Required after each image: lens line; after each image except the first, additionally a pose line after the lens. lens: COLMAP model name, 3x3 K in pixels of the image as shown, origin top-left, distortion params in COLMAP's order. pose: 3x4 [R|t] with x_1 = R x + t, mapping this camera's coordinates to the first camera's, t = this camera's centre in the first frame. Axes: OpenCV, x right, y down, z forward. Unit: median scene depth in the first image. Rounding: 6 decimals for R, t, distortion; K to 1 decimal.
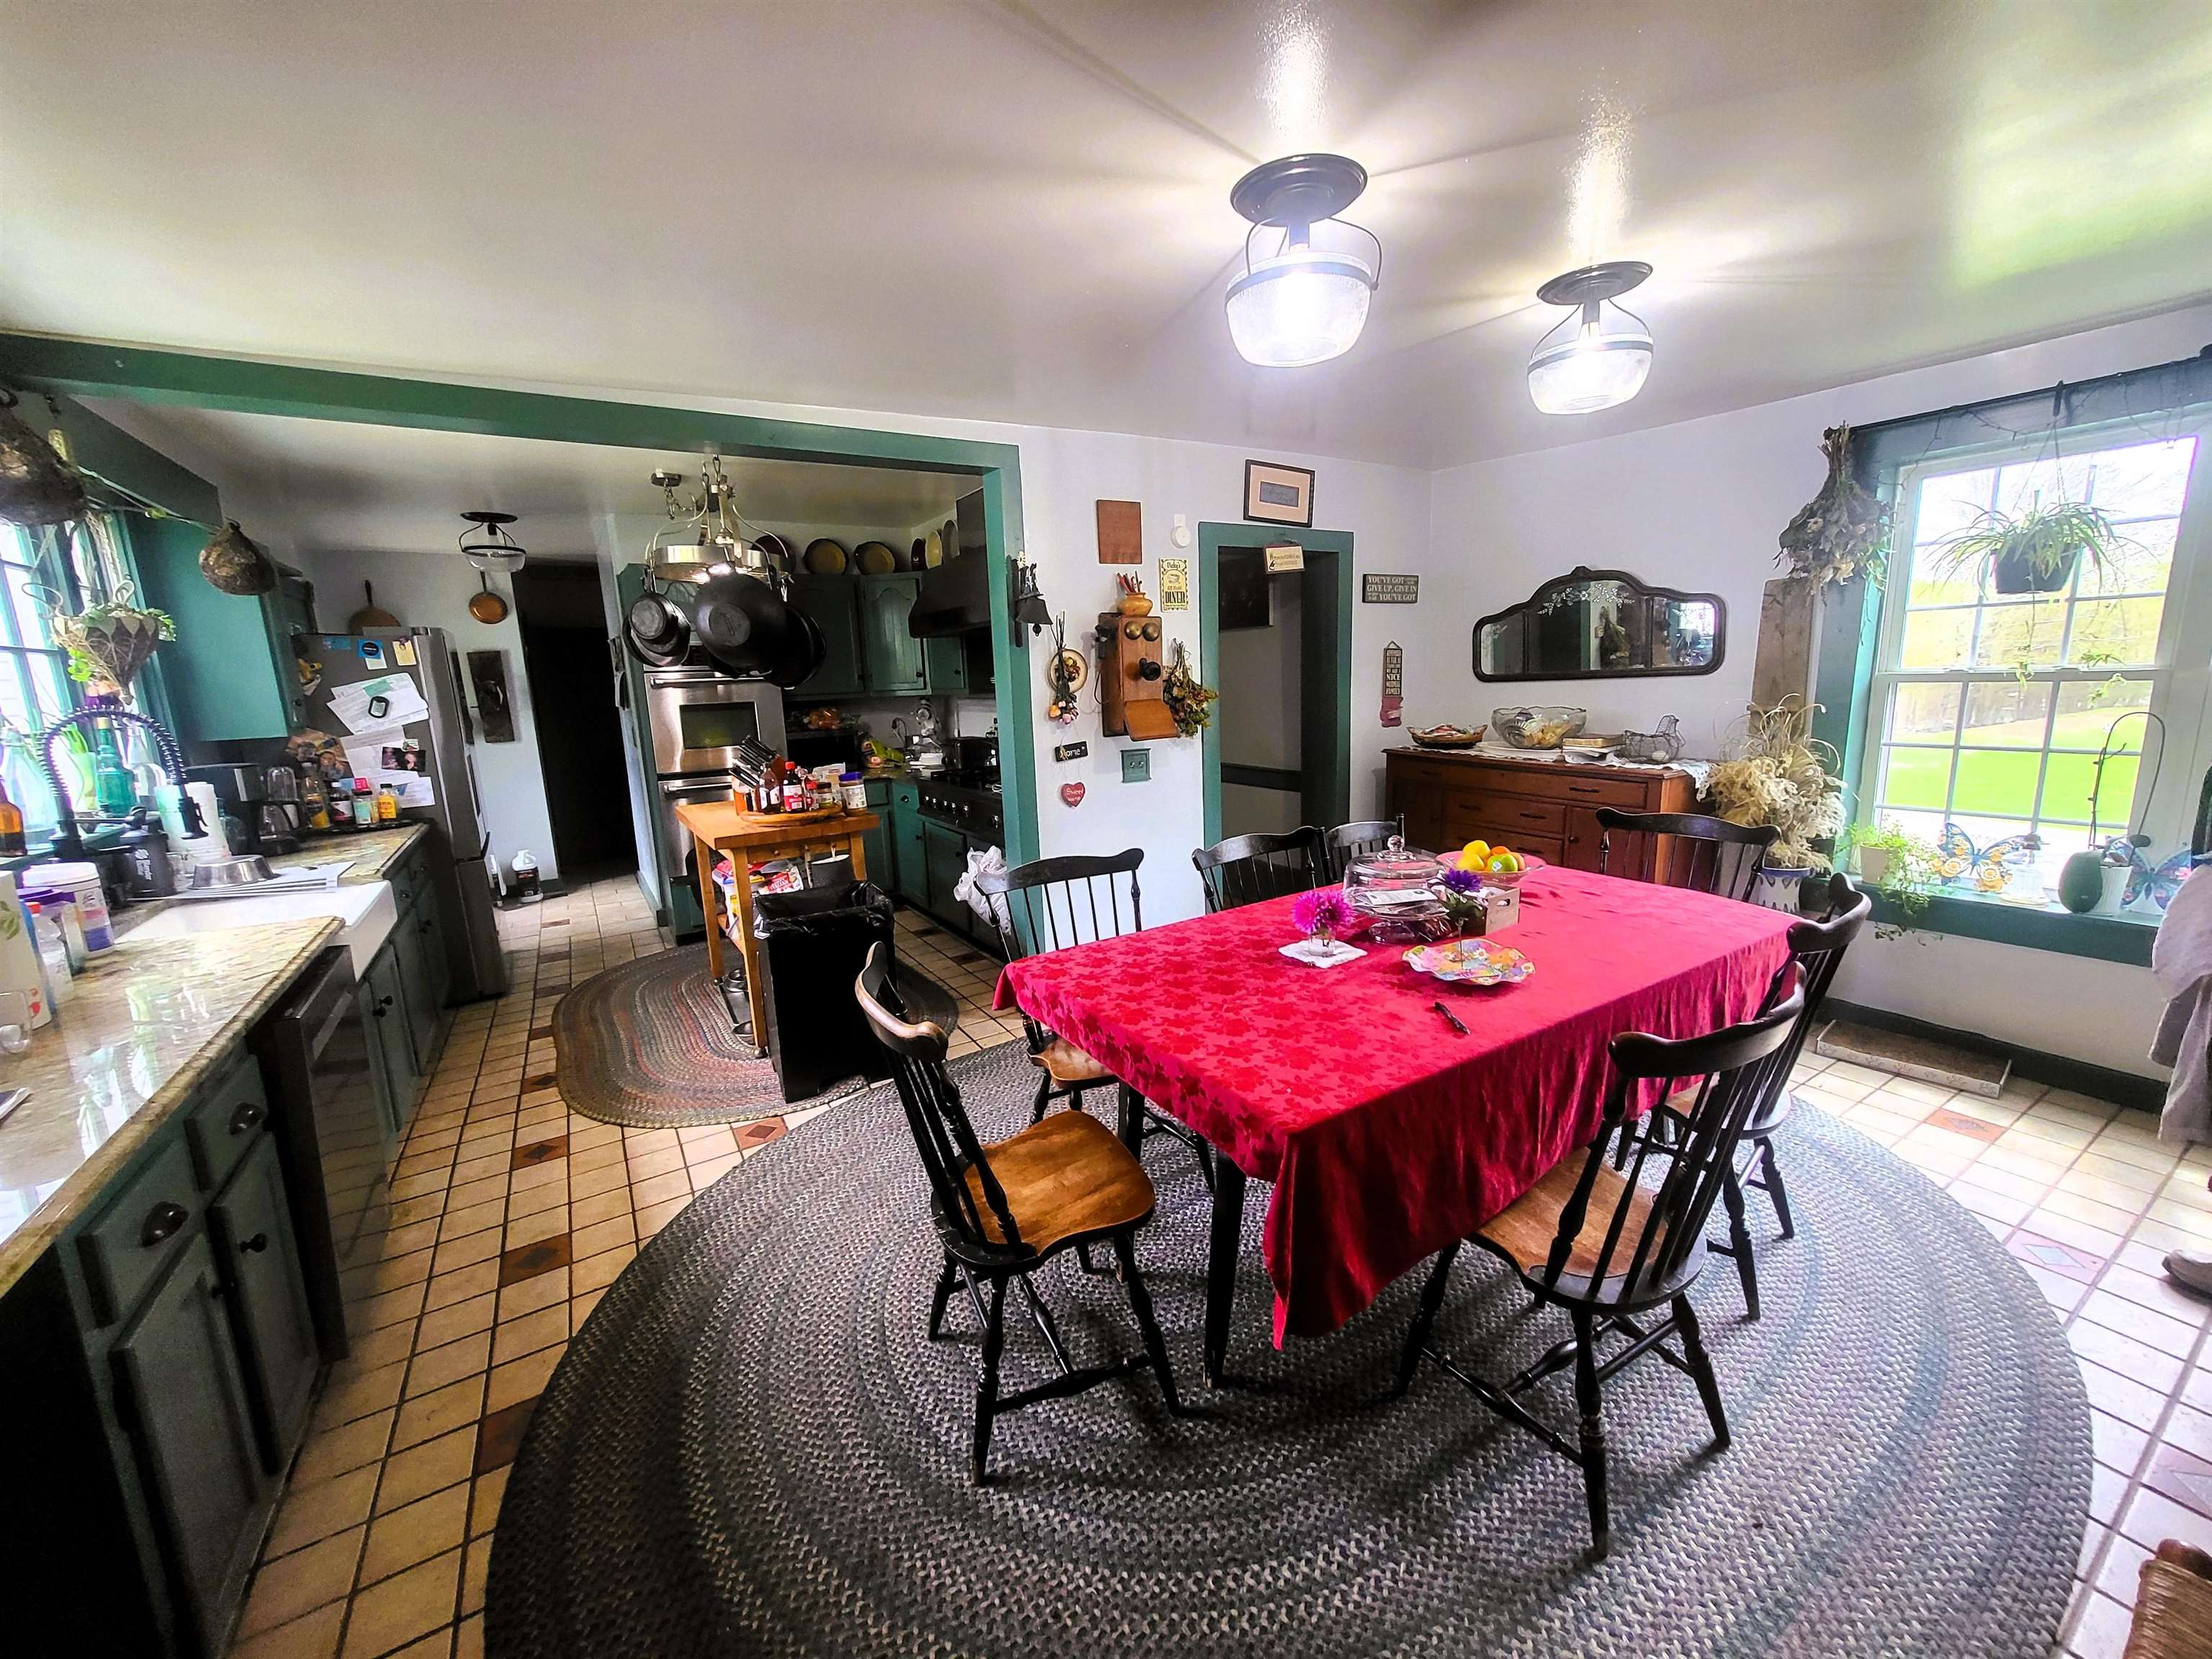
lens RADIAL K [[835.8, 0, 1106.0], [0, 835.8, 829.5], [0, 0, 1]] dist [0.000762, 0.000196]
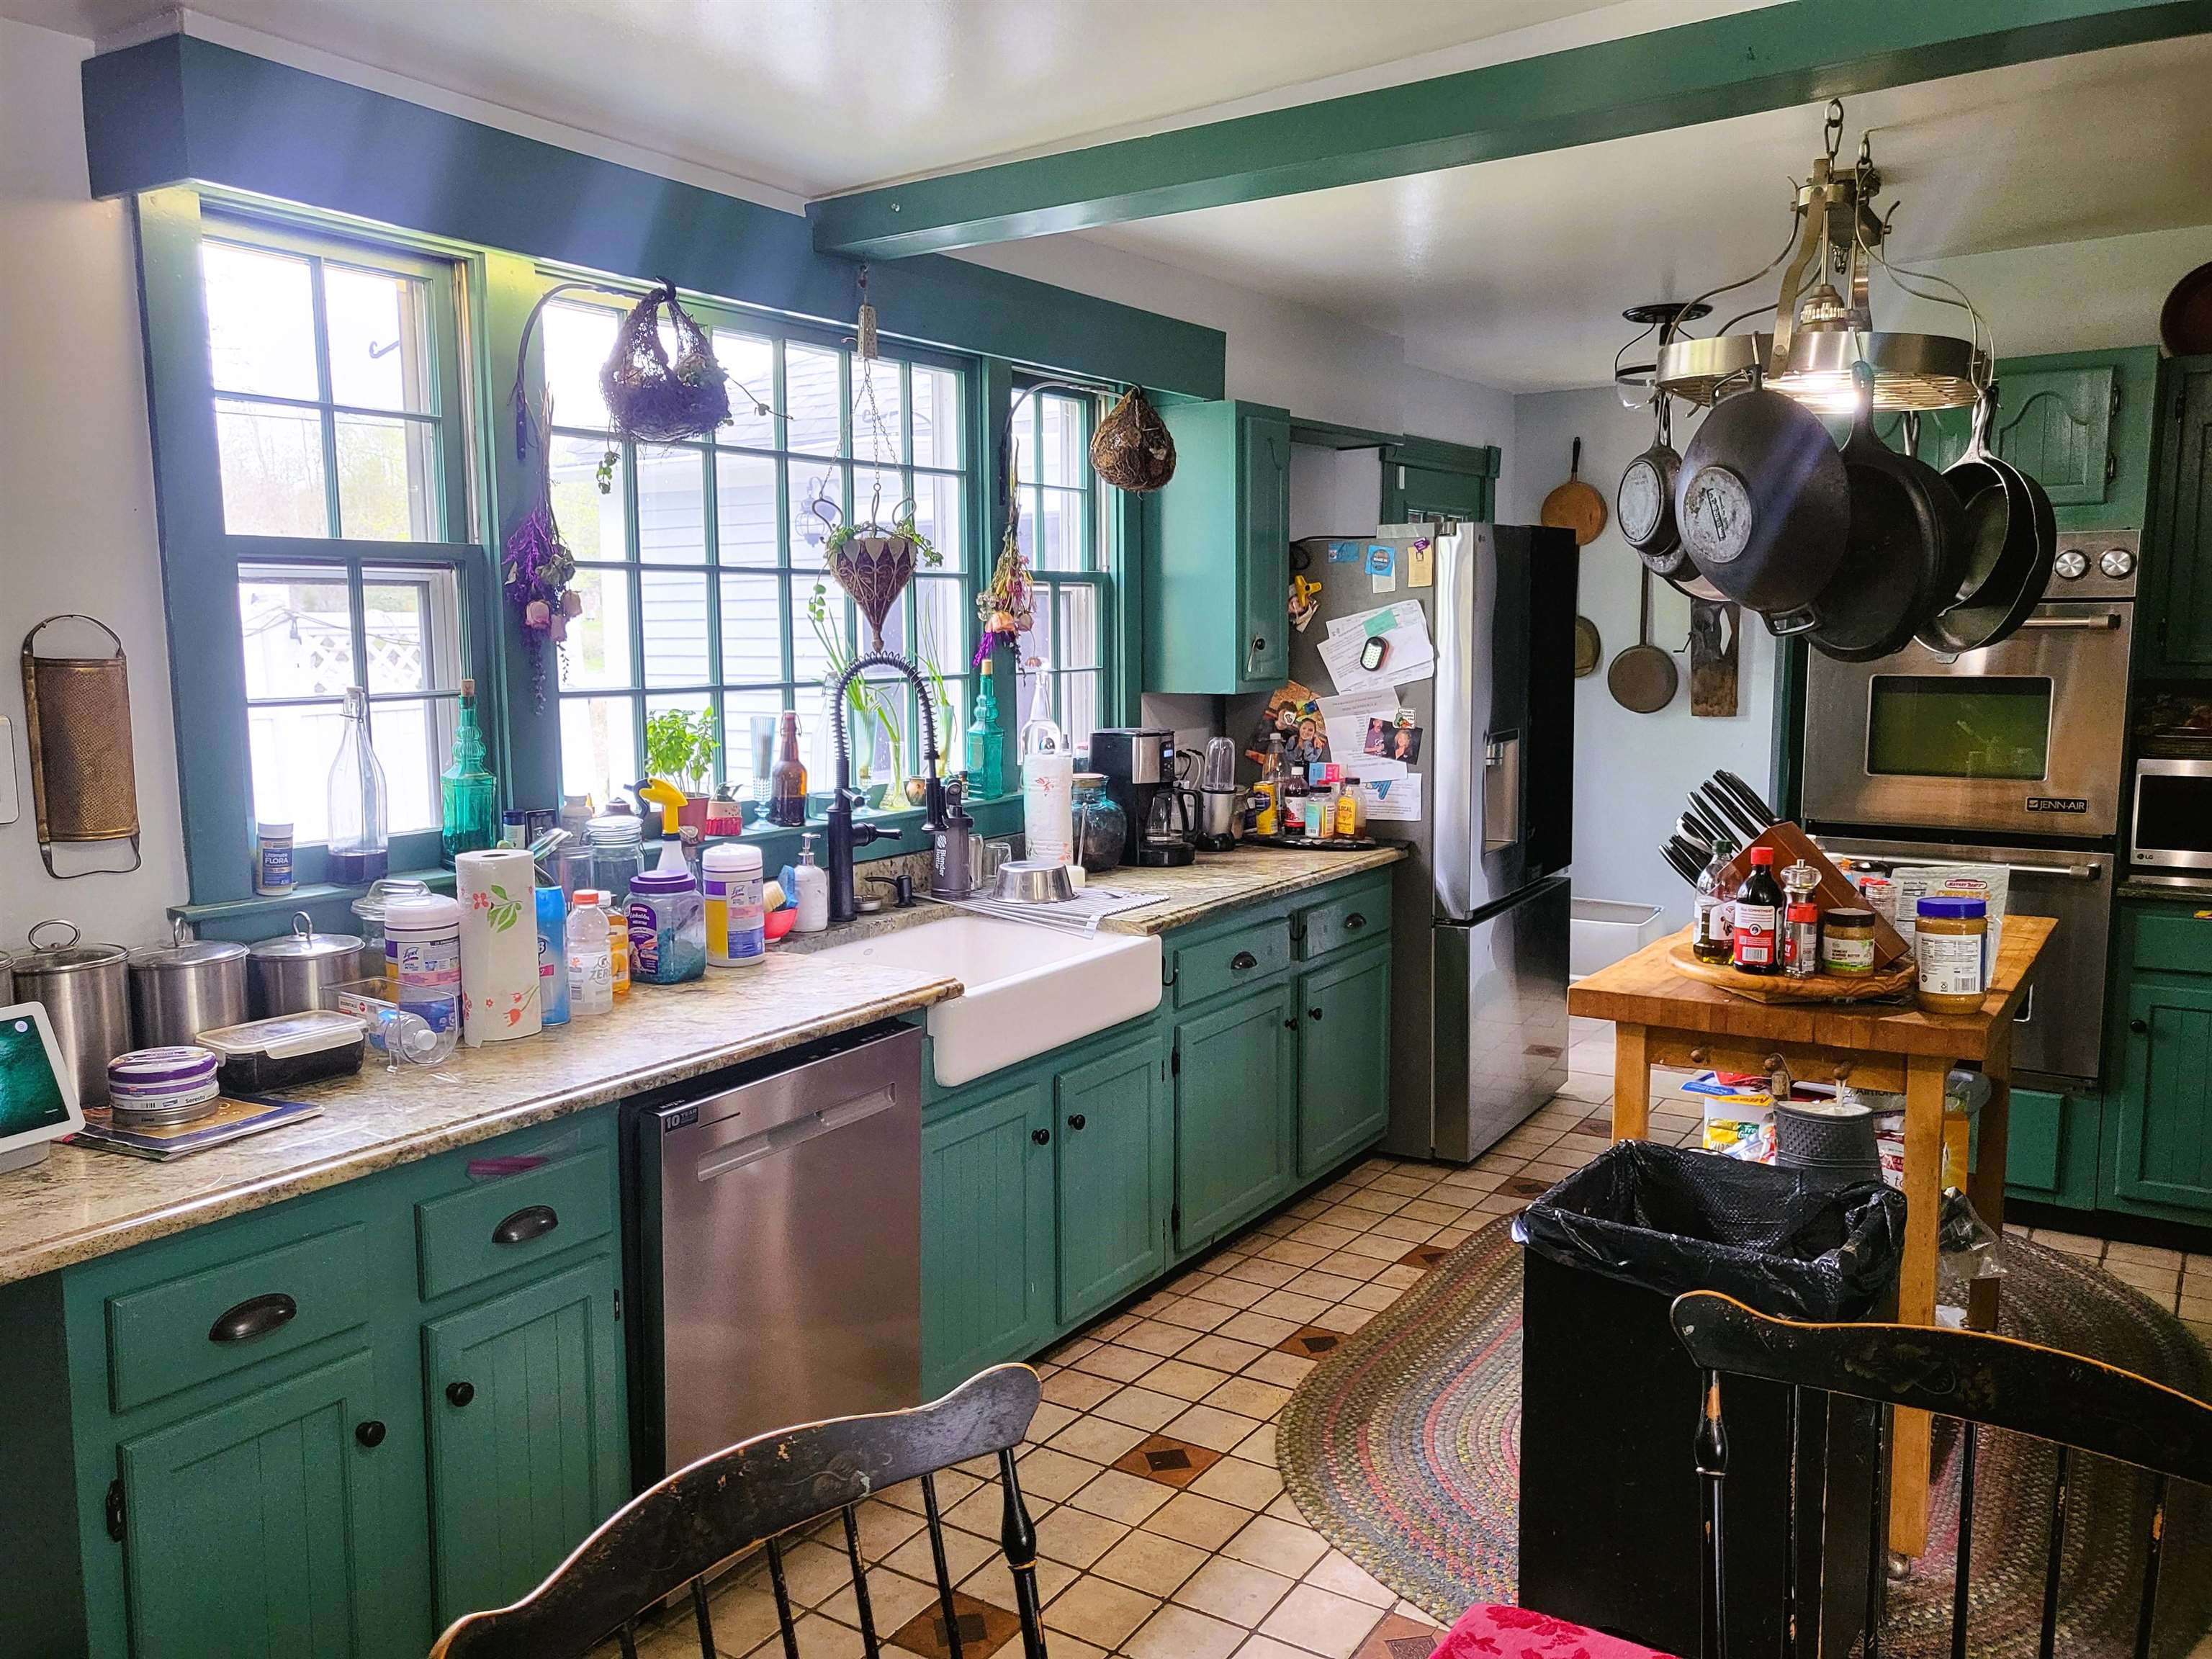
lens RADIAL K [[1694.2, 0, 1105.3], [0, 1694.2, 857.2], [0, 0, 1]] dist [0.005011, 0.009052]
pose [[0.419246, 0.158529, -0.893924, 0.195316], [-0.174203, 0.980387, 0.092162, -0.082564], [0.891003, 0.117086, 0.438640, 0.302438]]
